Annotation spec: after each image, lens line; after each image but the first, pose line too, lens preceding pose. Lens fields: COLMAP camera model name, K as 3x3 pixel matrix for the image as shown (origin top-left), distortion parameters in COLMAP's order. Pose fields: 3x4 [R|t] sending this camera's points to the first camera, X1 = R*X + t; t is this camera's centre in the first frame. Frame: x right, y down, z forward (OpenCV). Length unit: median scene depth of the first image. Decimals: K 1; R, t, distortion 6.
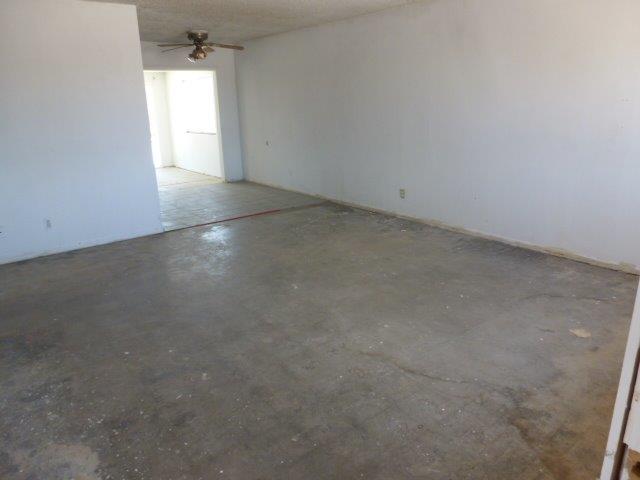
lens RADIAL K [[461.0, 0, 320.7], [0, 461.0, 239.3], [0, 0, 1]] dist [-0.052806, 0.015873]
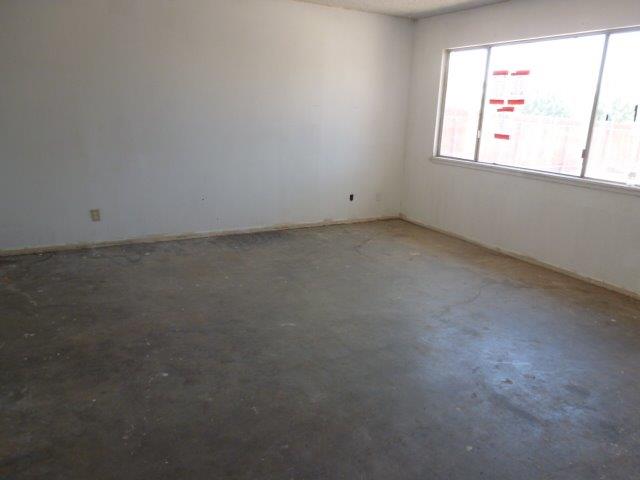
lens RADIAL K [[461.0, 0, 320.6], [0, 461.0, 239.2], [0, 0, 1]] dist [-0.052806, 0.015873]
pose [[0.137829, -0.226863, 0.964125, -0.578515], [0.244342, 0.951117, 0.188871, -0.128328], [-0.959844, 0.209545, 0.186524, 0.579025]]
